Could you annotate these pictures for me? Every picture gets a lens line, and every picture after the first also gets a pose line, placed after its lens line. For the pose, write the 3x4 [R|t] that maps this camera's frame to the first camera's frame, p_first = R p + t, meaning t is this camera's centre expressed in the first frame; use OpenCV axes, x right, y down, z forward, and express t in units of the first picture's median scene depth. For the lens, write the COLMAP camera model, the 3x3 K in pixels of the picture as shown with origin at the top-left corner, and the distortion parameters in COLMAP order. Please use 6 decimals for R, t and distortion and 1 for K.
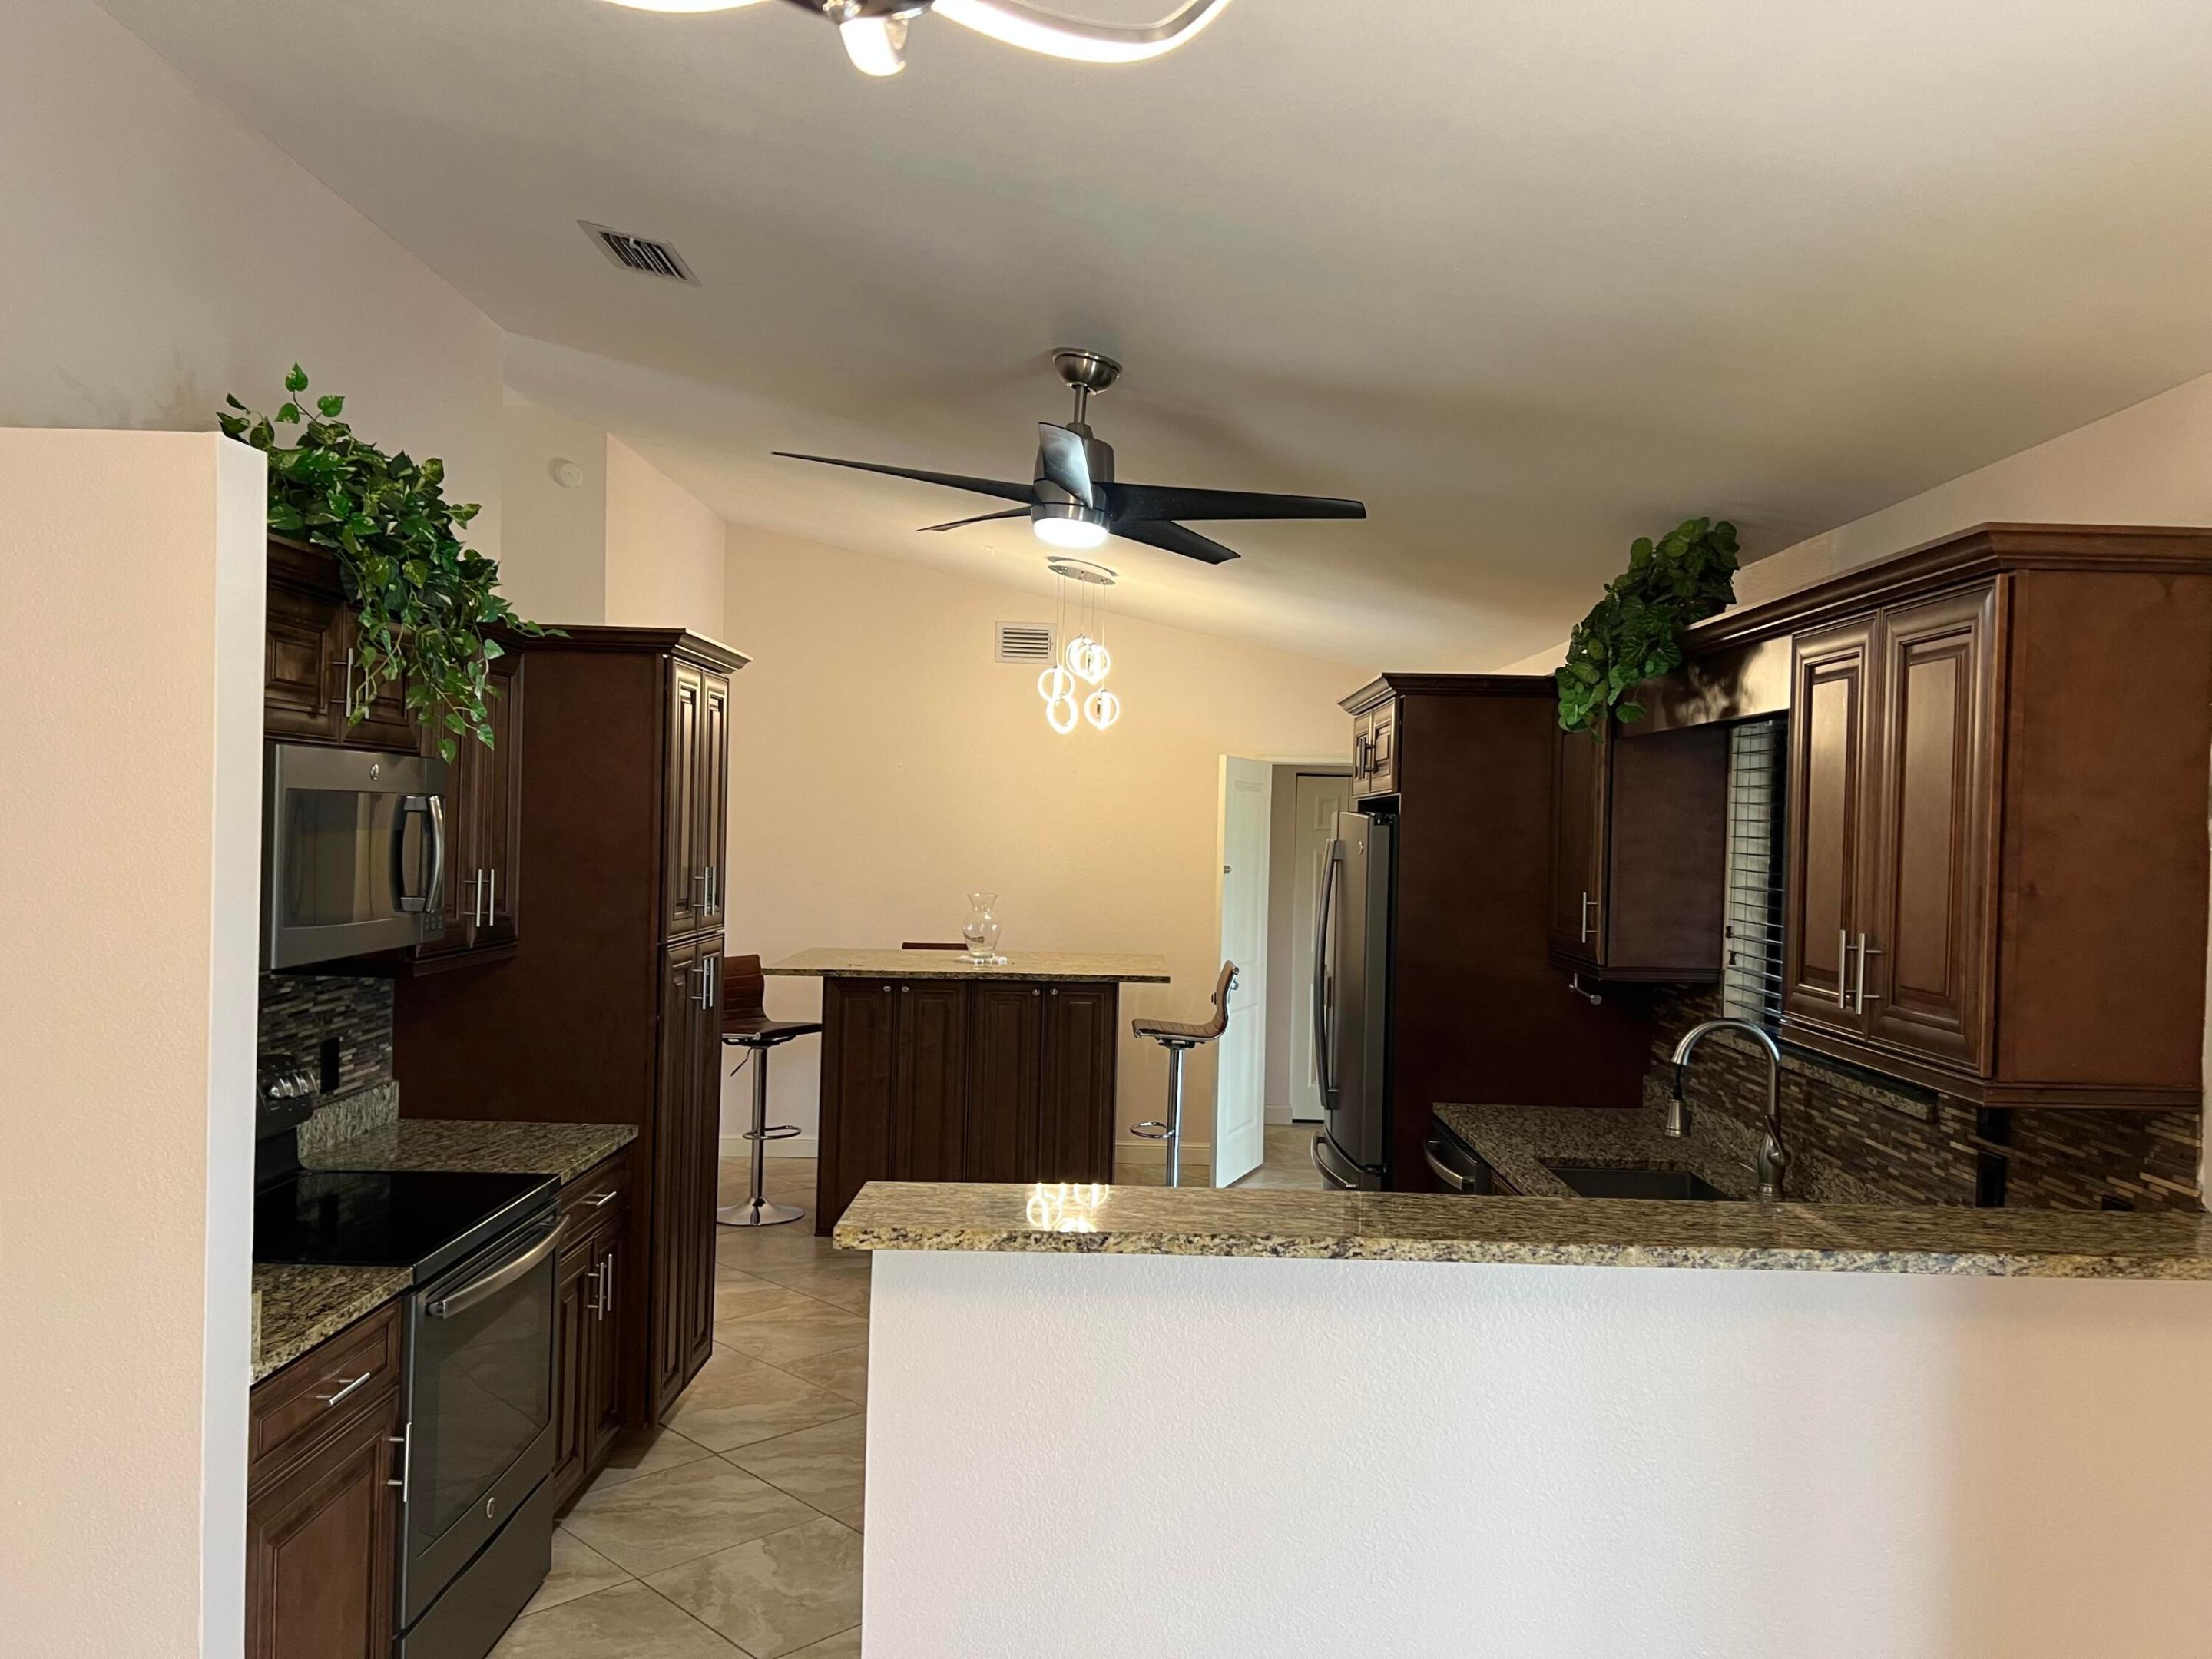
lens RADIAL K [[1653.7, 0, 1105.6], [0, 1653.7, 849.2], [0, 0, 1]] dist [0.103919, -0.141075]
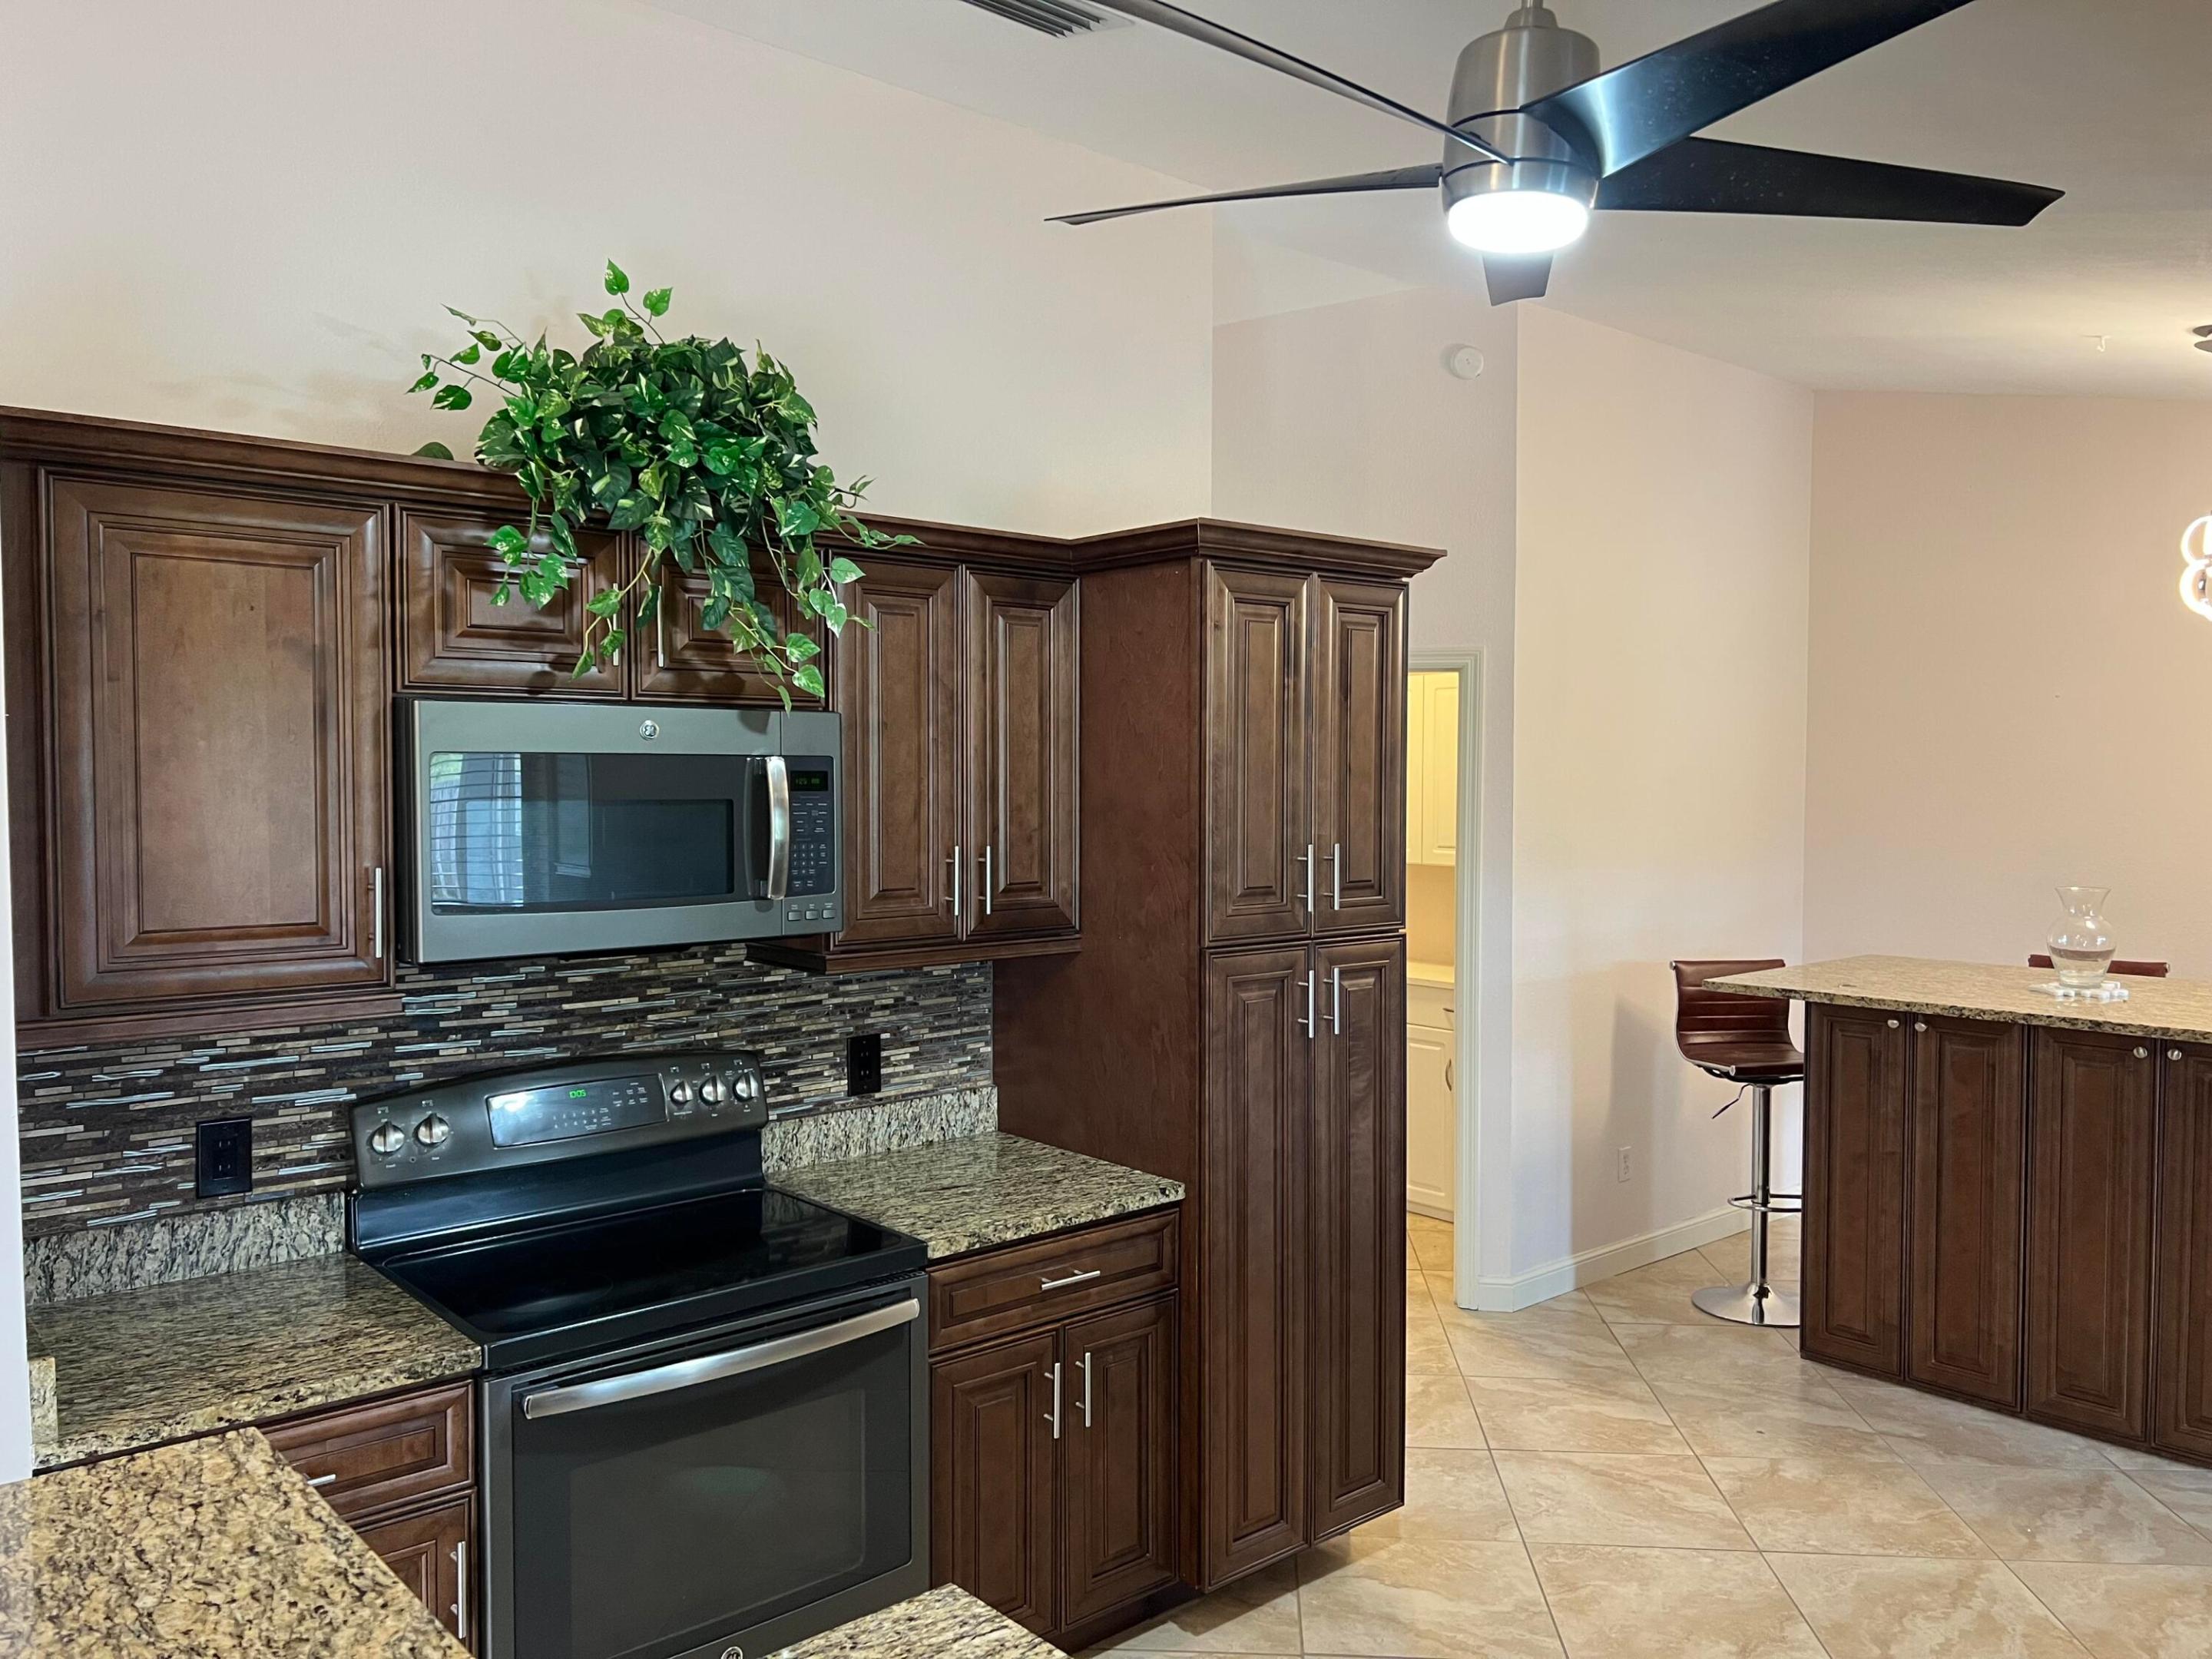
lens RADIAL K [[1653.7, 0, 1105.6], [0, 1653.7, 849.2], [0, 0, 1]] dist [0.103919, -0.141075]
pose [[0.664593, 0.006757, -0.747175, 0.260955], [0.006649, 0.999866, 0.014956, 0.001906], [0.747176, -0.014908, 0.664459, 0.478461]]
